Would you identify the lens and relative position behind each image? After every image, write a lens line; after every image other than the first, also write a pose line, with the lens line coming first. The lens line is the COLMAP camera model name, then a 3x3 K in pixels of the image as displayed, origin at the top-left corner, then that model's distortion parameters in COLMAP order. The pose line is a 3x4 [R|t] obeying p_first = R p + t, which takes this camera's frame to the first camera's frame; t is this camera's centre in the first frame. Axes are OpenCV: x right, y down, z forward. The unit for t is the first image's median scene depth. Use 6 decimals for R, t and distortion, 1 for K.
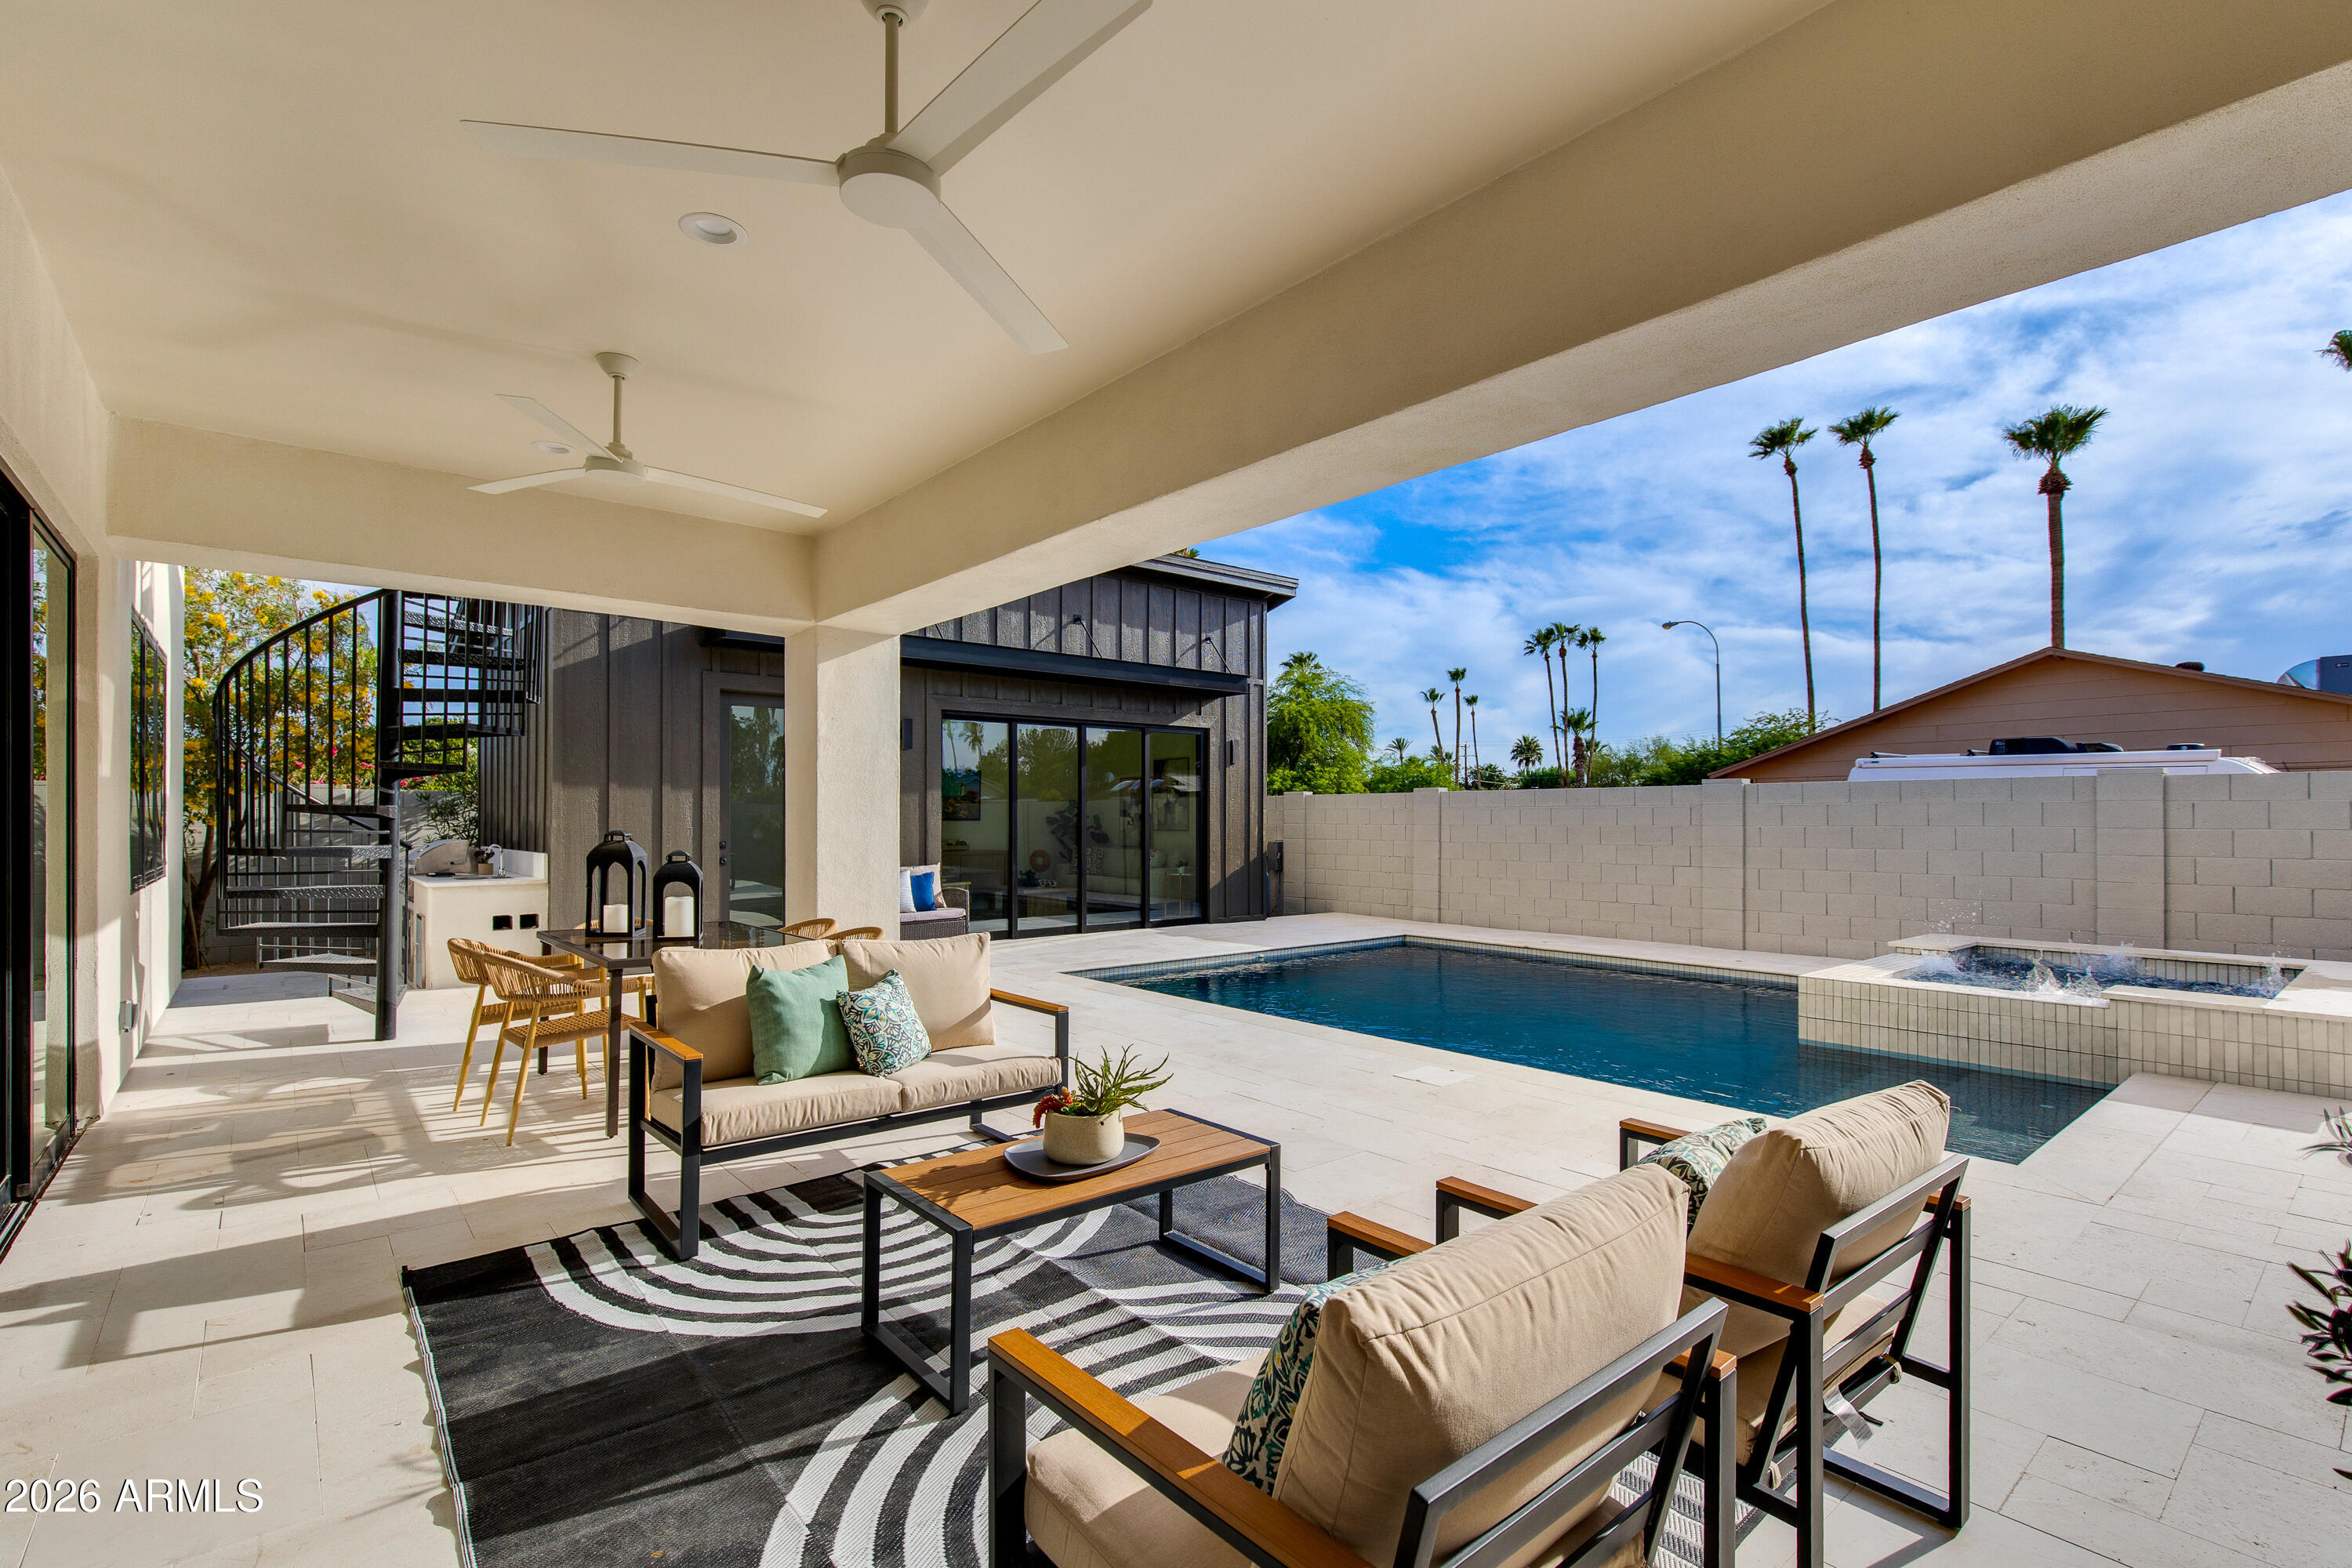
lens RADIAL K [[1077.5, 0, 1181.0], [0, 1077.5, 803.3], [0, 0, 1]] dist [-0.004204, -0.000989]
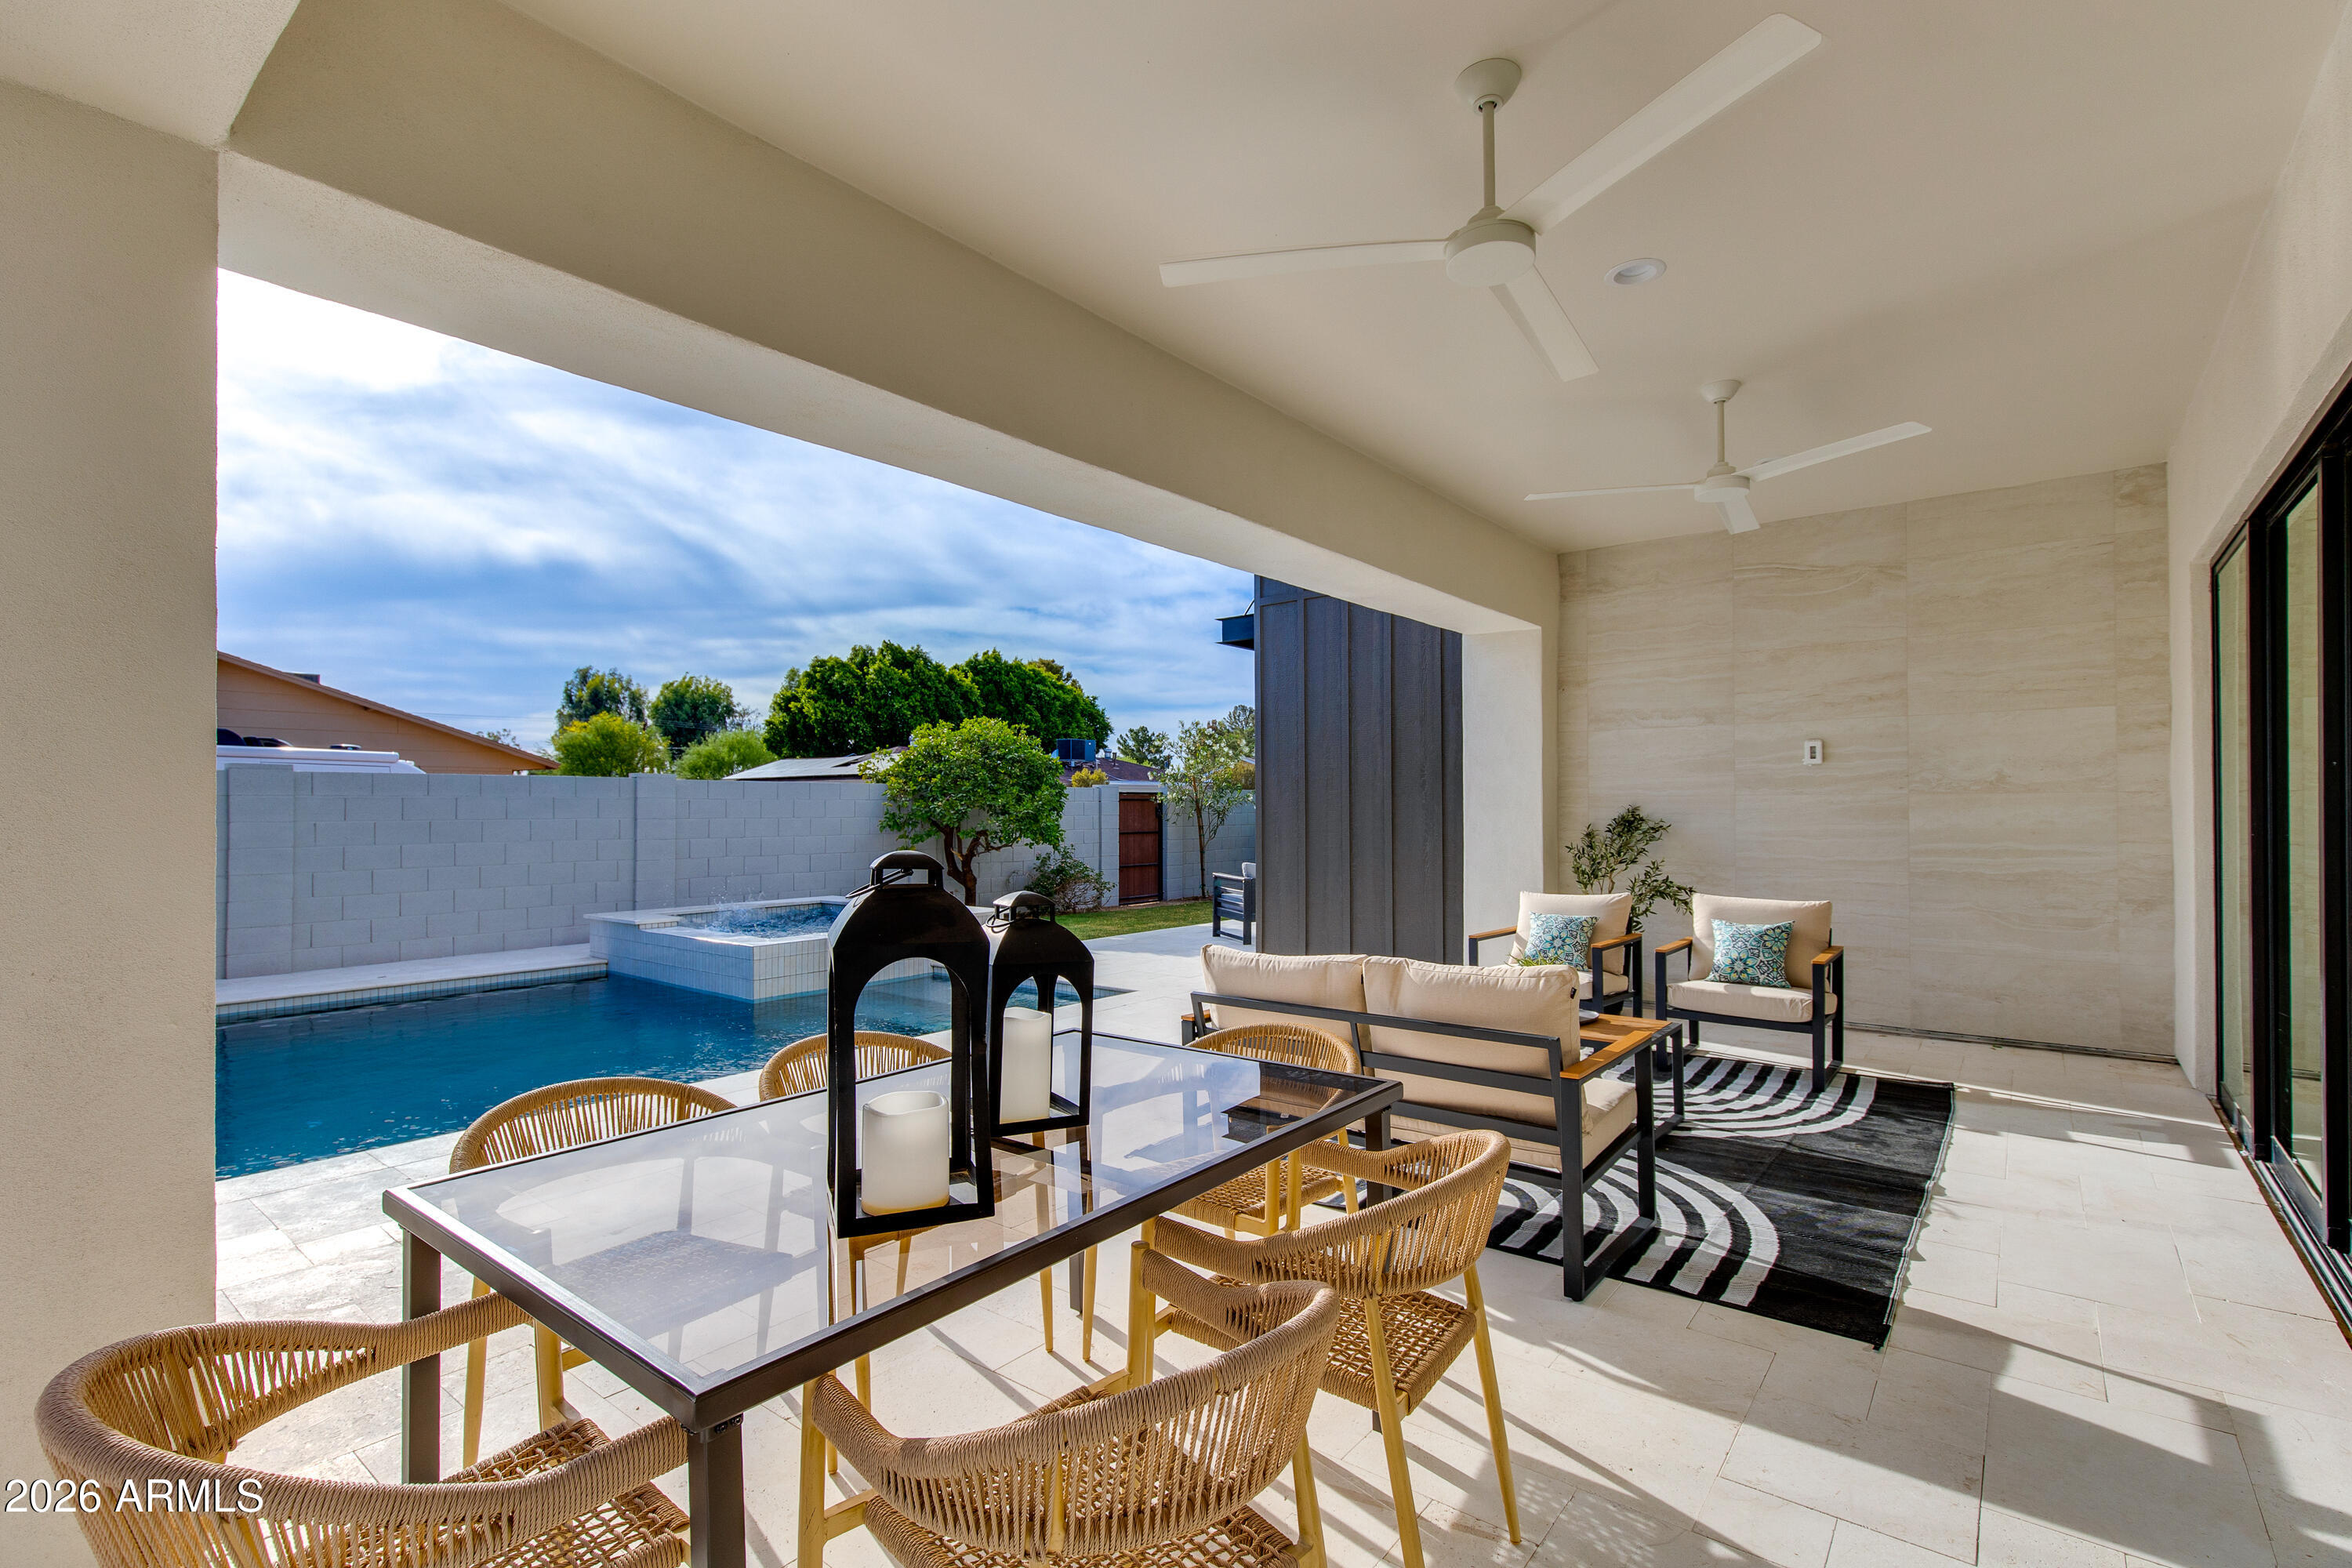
lens RADIAL K [[1077.5, 0, 1188.8], [0, 1077.5, 785.9], [0, 0, 1]] dist [-0.004204, -0.000989]
pose [[-0.202674, 0.019581, 0.979050, -1.500284], [-0.007170, 0.999744, -0.021479, 0.020486], [-0.979220, -0.011373, -0.202482, 1.768627]]
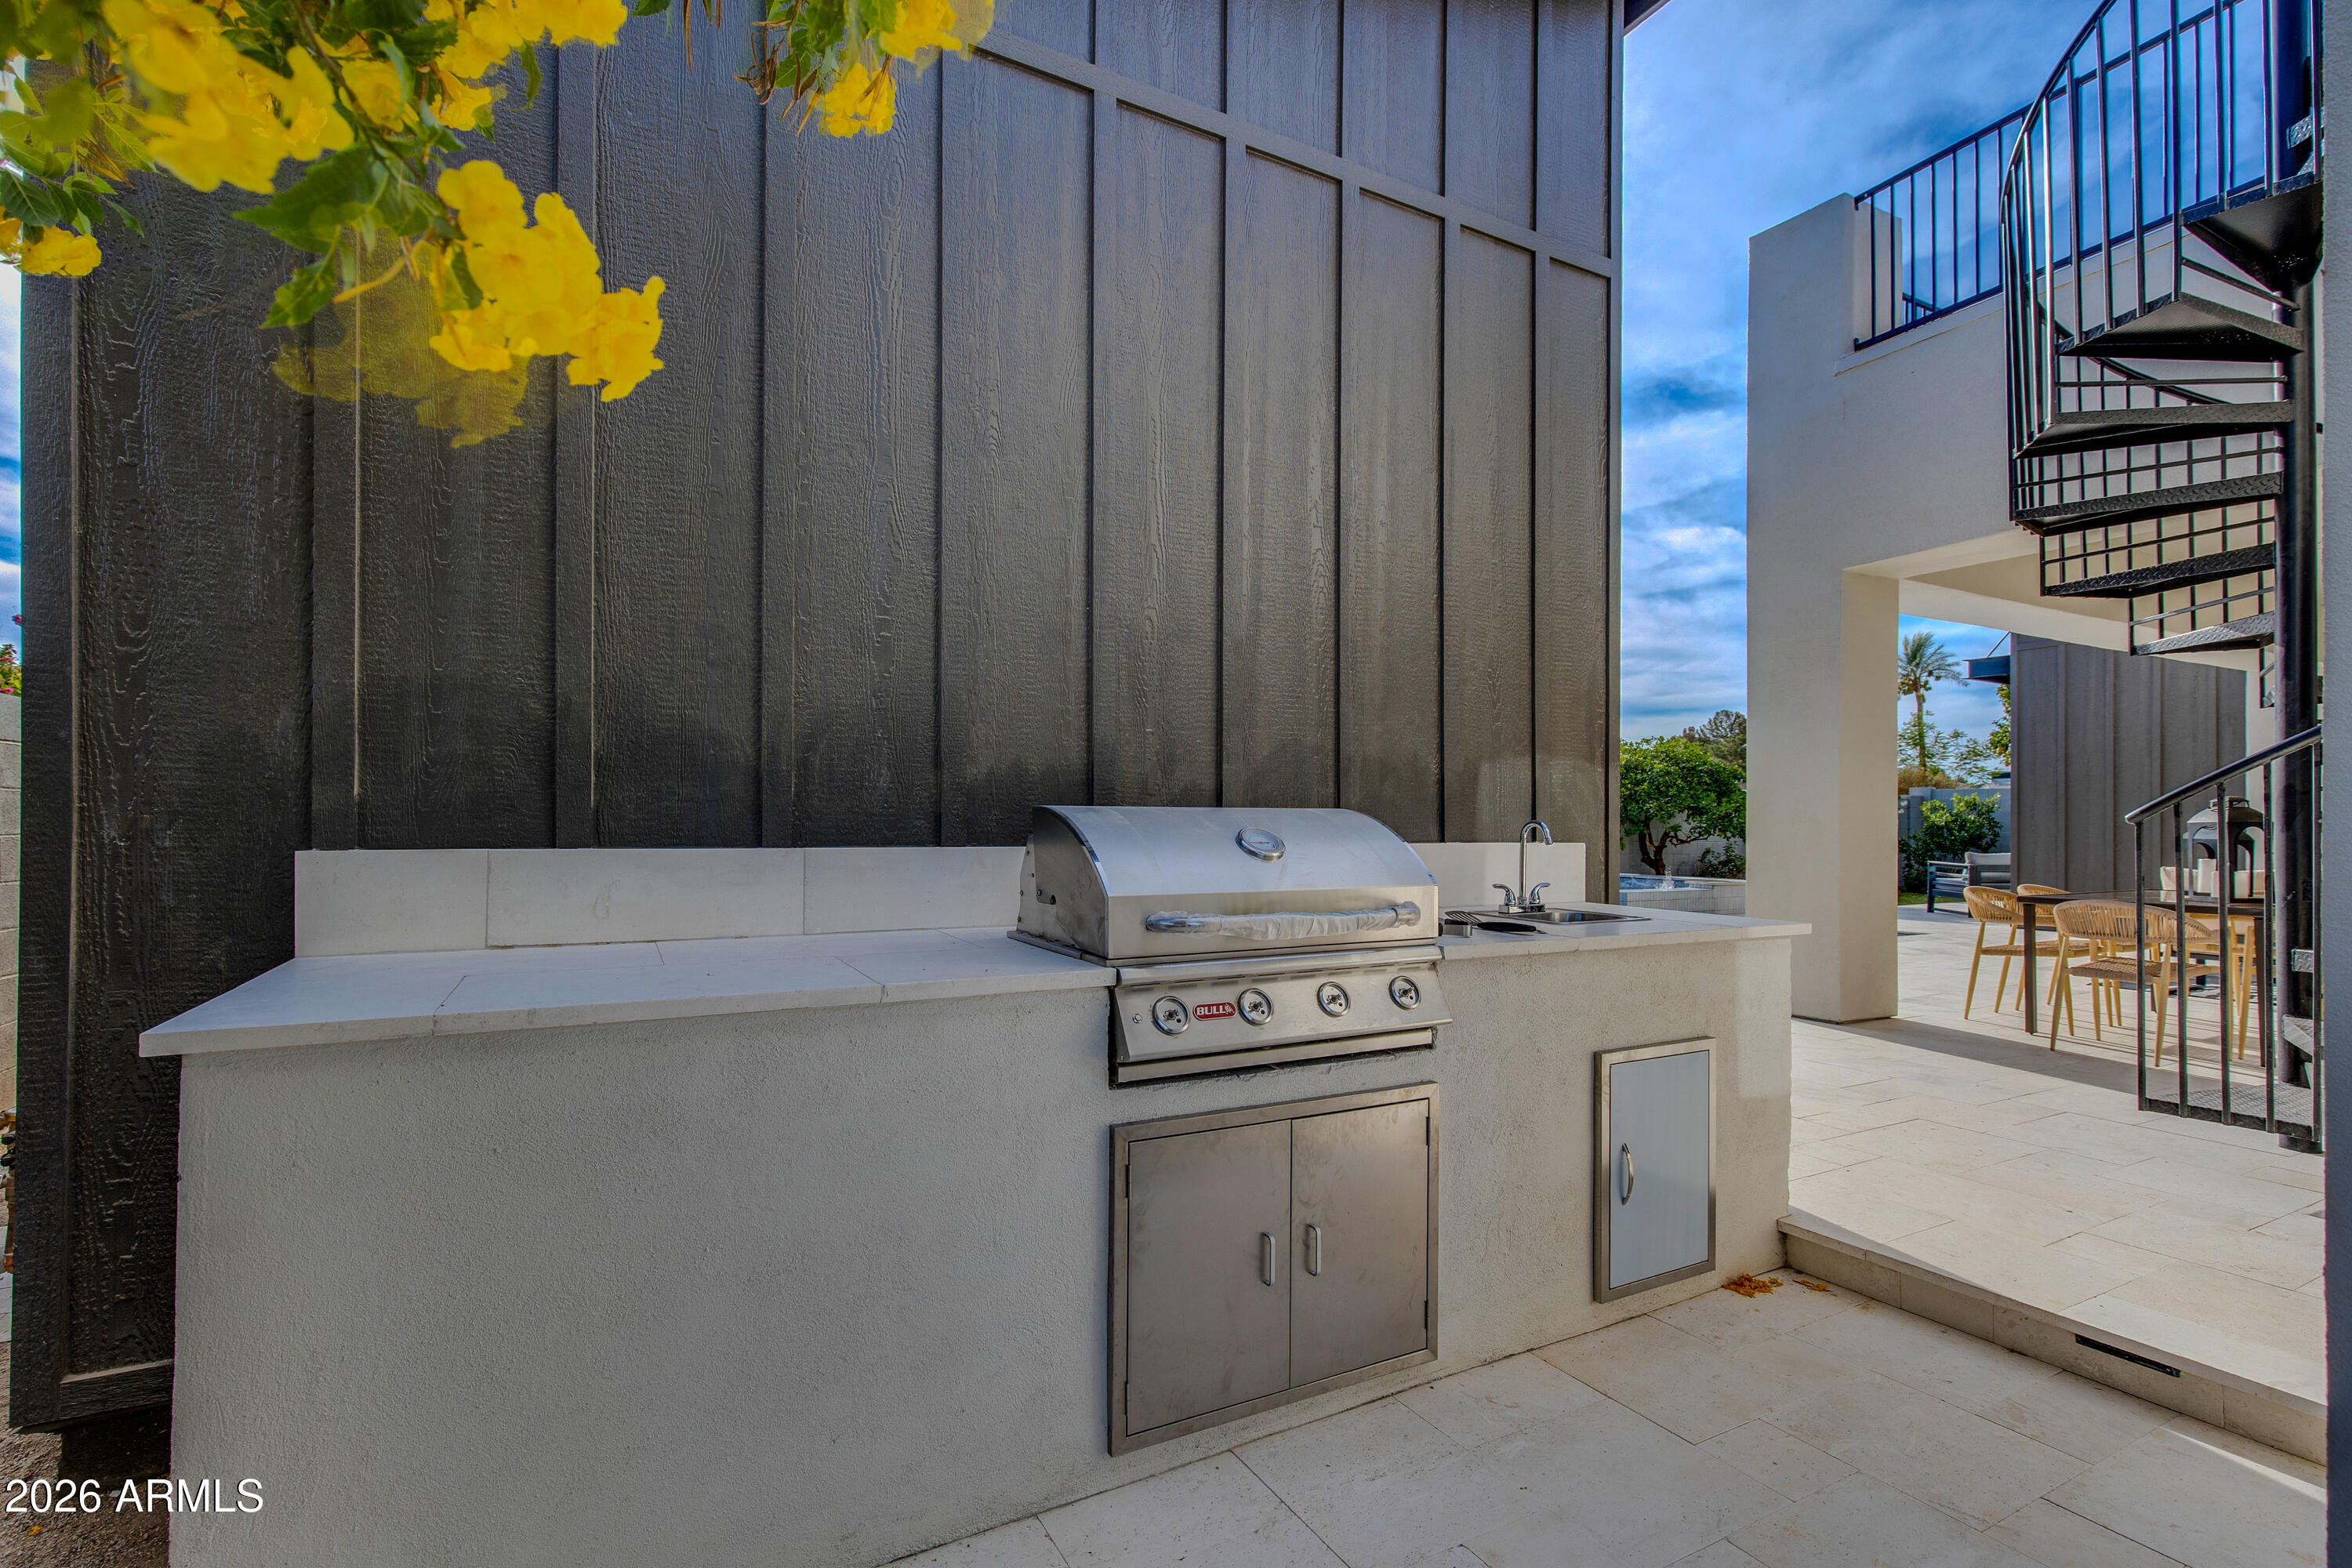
lens RADIAL K [[1077.5, 0, 1179.1], [0, 1077.5, 797.8], [0, 0, 1]] dist [-0.004204, -0.000989]
pose [[0.251095, 0.018156, 0.967792, -1.596609], [-0.018386, 0.999733, -0.013986, 0.025088], [-0.967788, -0.014282, 0.251362, 1.835812]]
